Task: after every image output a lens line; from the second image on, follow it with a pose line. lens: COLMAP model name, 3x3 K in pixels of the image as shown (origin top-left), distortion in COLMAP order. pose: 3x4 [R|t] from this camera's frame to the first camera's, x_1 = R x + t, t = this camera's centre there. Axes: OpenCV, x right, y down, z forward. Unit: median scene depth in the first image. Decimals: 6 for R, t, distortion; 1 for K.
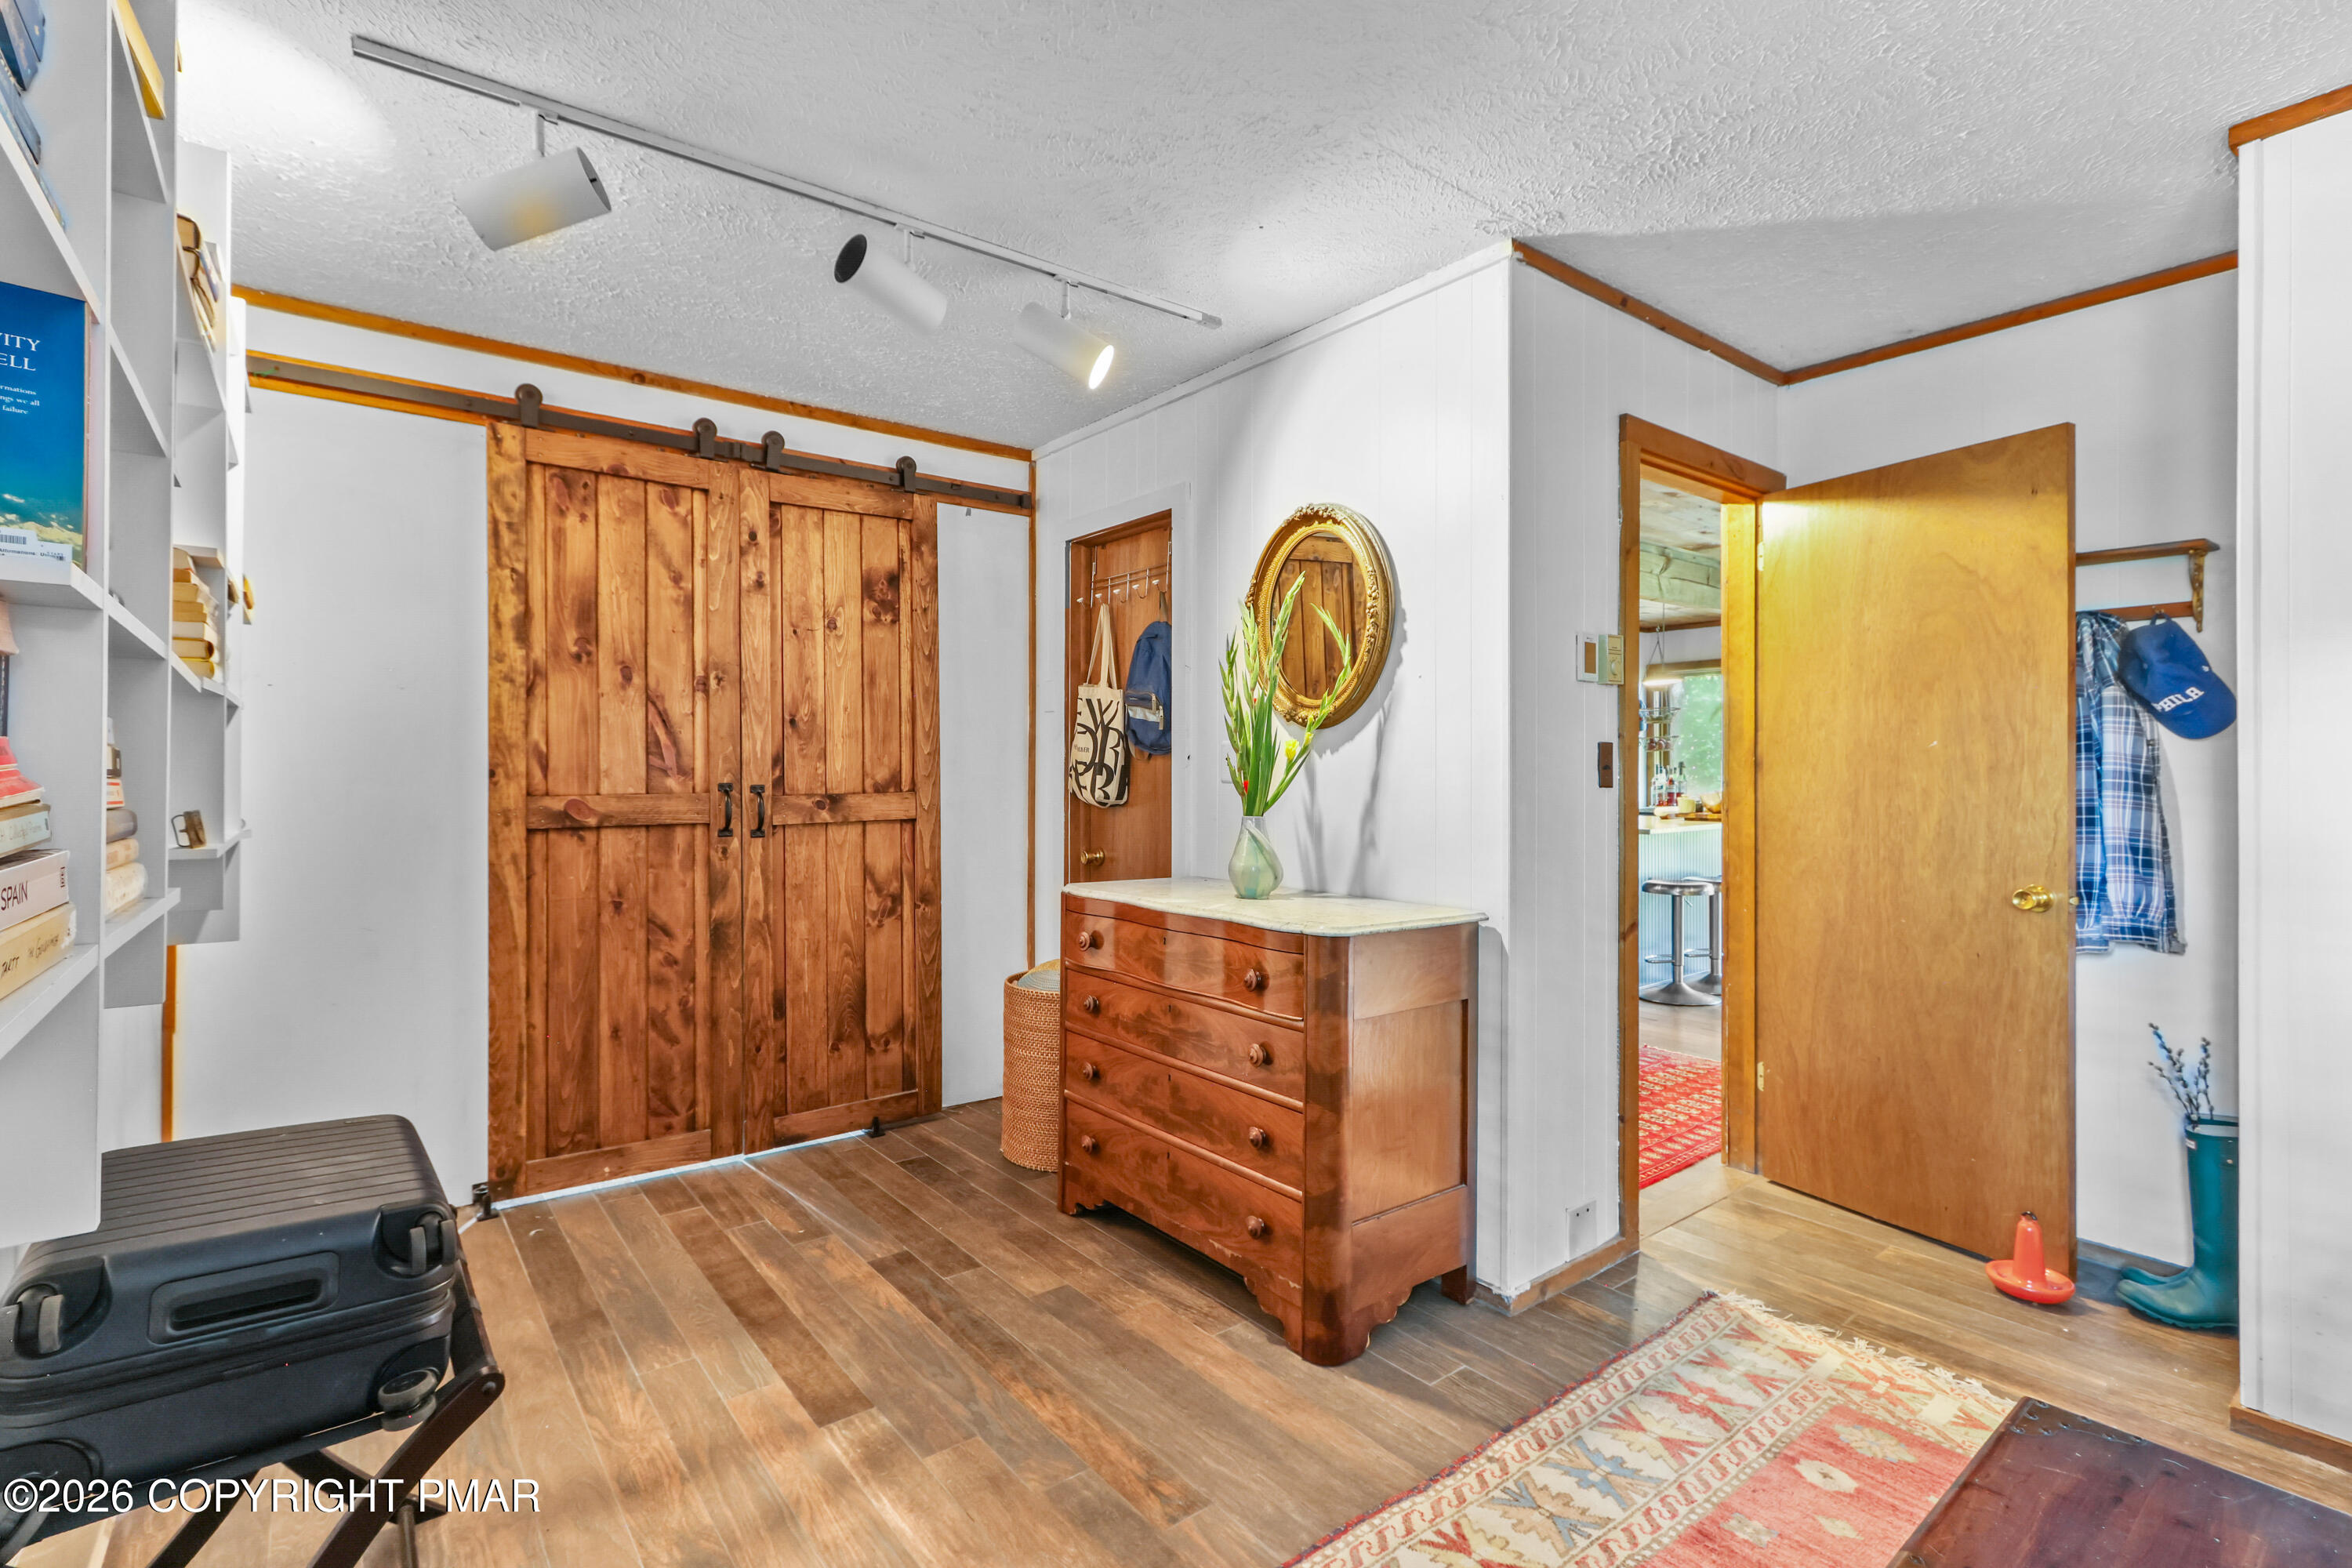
lens RADIAL K [[1110.1, 0, 1180.0], [0, 1110.1, 779.7], [0, 0, 1]] dist [-0.000281, 0.003434]
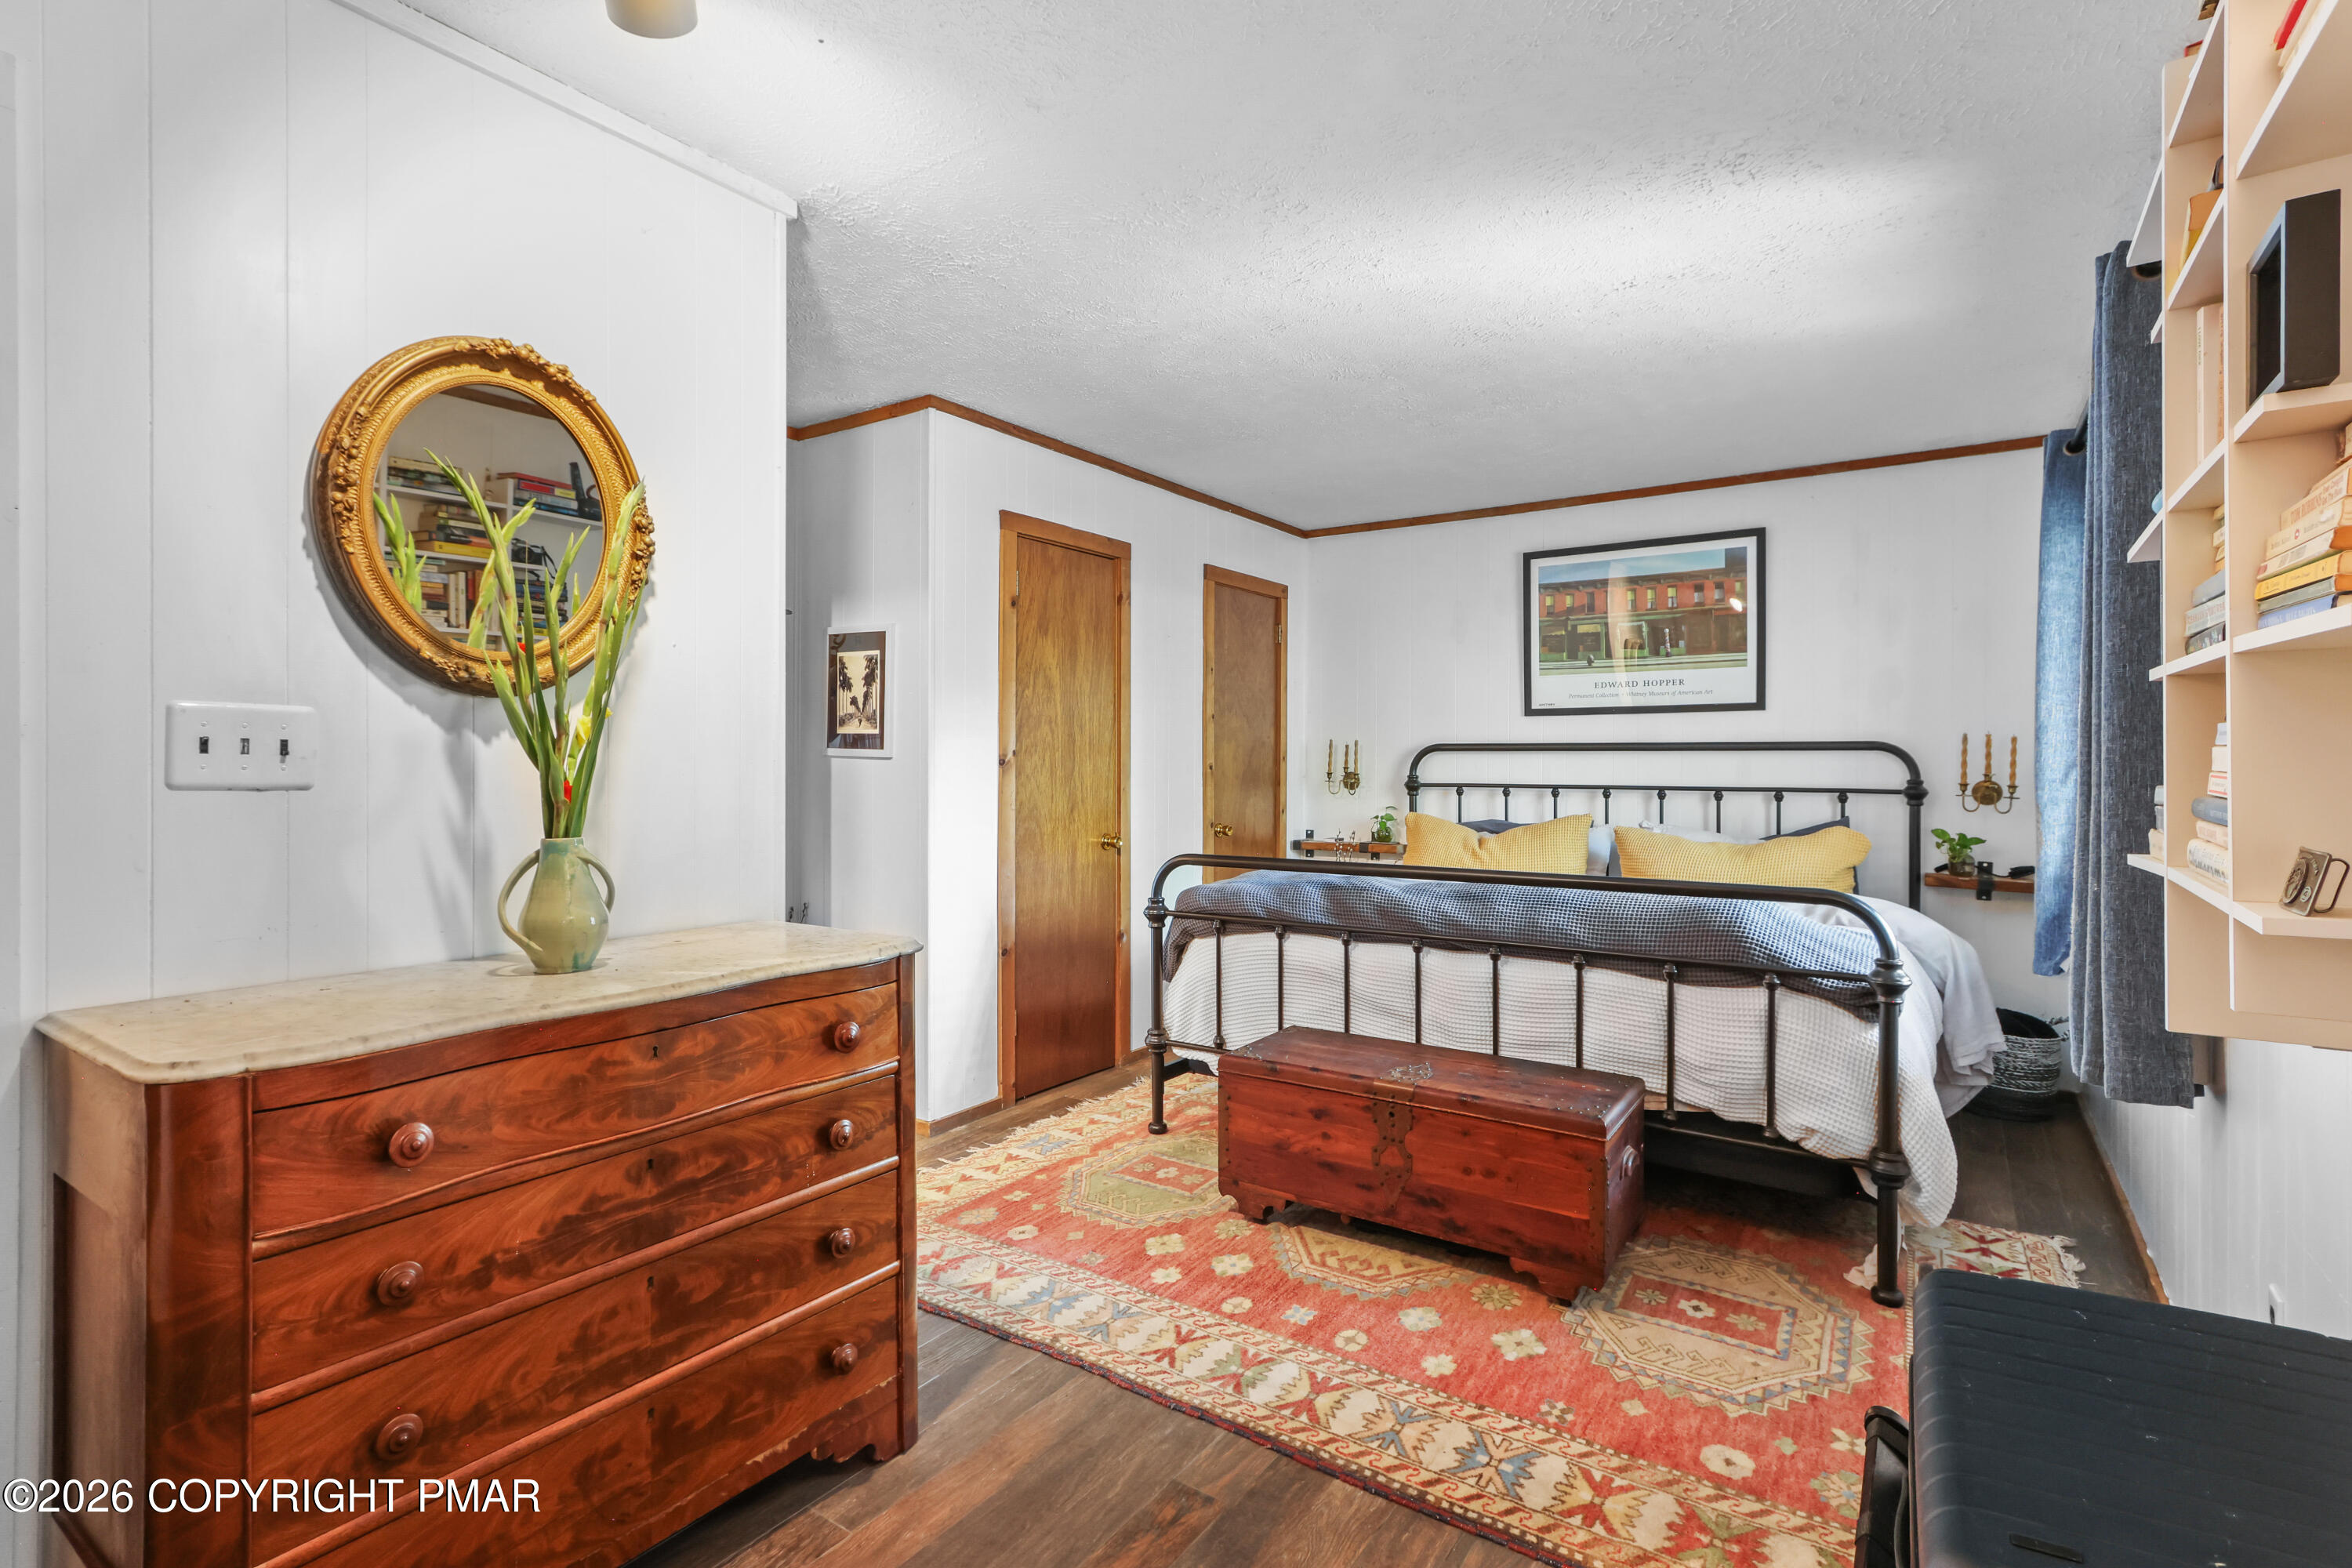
lens RADIAL K [[1110.1, 0, 1164.5], [0, 1110.1, 767.8], [0, 0, 1]] dist [-0.000281, 0.003434]
pose [[-0.301452, -0.003870, 0.953474, -0.861978], [0.003884, 0.999978, 0.005287, -0.009994], [-0.953474, 0.005297, -0.301430, 1.202705]]
